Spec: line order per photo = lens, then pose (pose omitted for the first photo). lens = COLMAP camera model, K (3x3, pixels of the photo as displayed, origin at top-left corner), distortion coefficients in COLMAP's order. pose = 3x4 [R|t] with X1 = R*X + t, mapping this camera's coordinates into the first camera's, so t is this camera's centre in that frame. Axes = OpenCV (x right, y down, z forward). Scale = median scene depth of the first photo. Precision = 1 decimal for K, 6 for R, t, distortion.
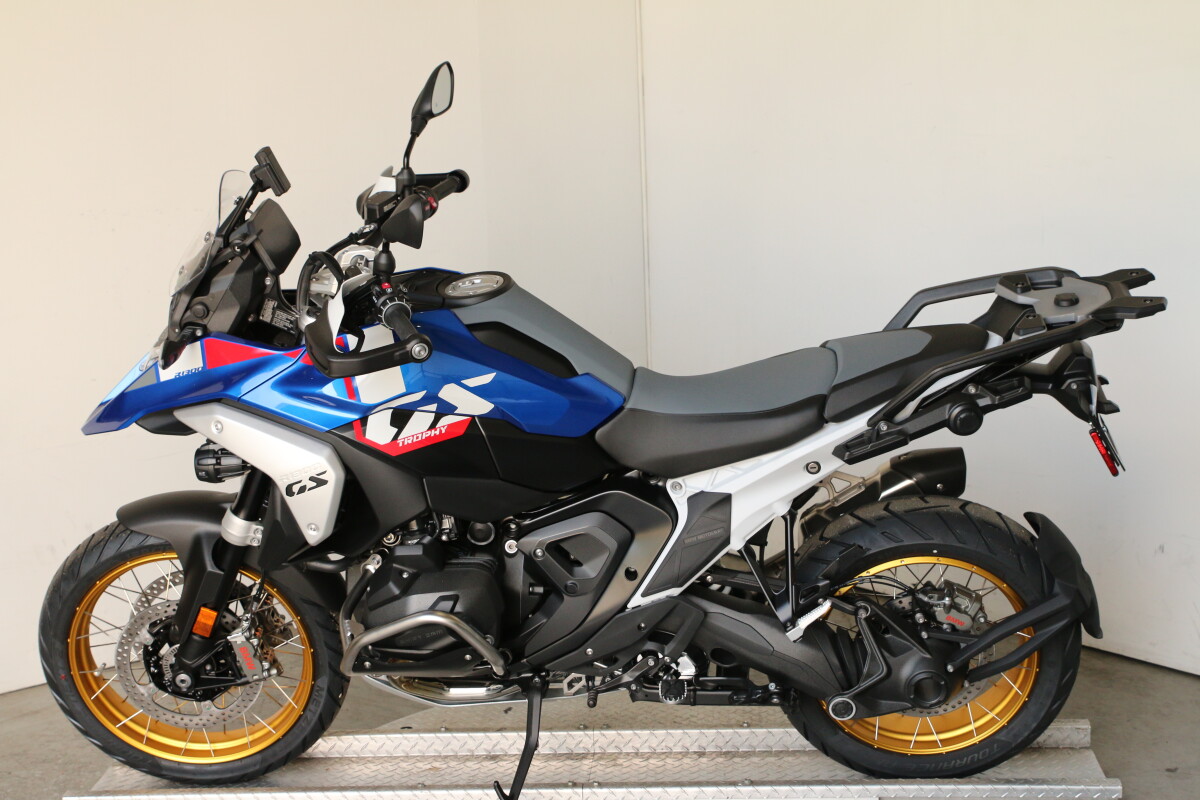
lens RADIAL K [[2012.6, 0, 600.0], [0, 2012.6, 400.0], [0, 0, 1]] dist [-0.025364, -0.140056]
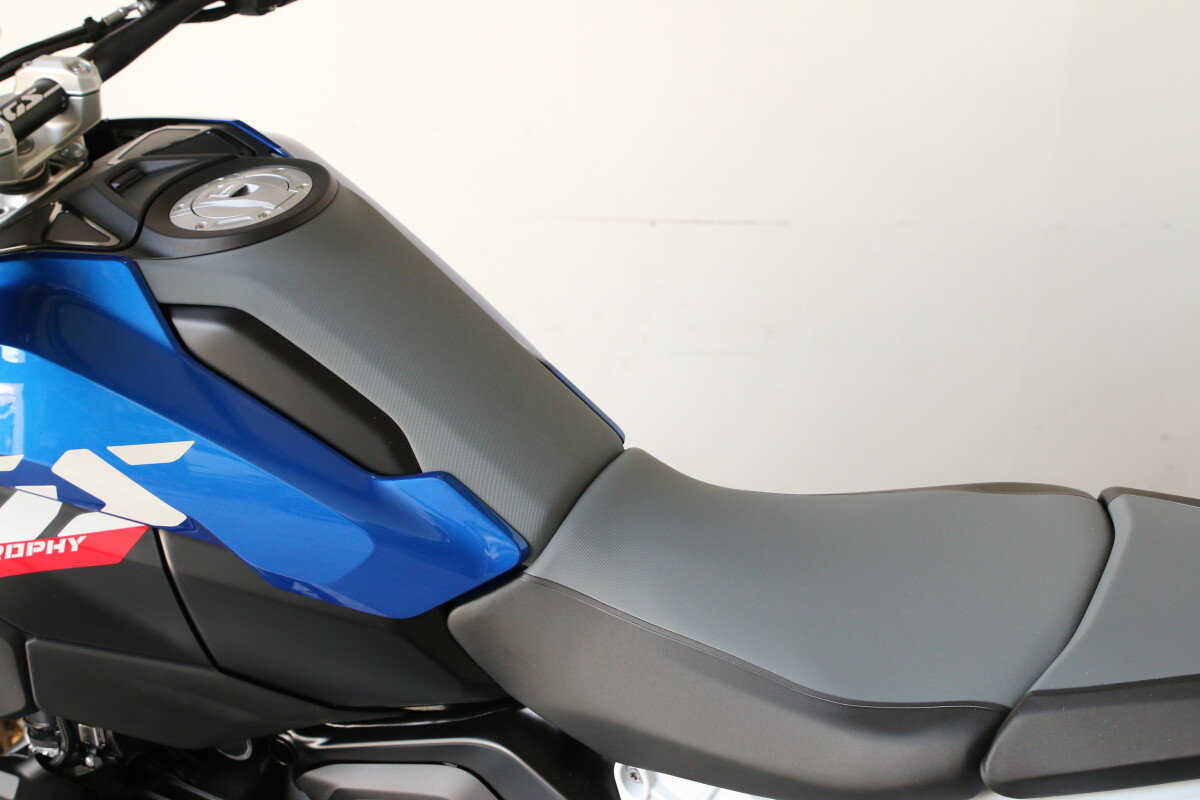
lens RADIAL K [[1785.1, 0, 600.0], [0, 1785.1, 400.0], [0, 0, 1]] dist [-0.047364, 0.139962]
pose [[0.905349, 0.221395, -0.362392, 0.143458], [-0.133252, 0.958355, 0.252586, -0.117572], [0.403221, -0.180389, 0.897147, 0.687213]]
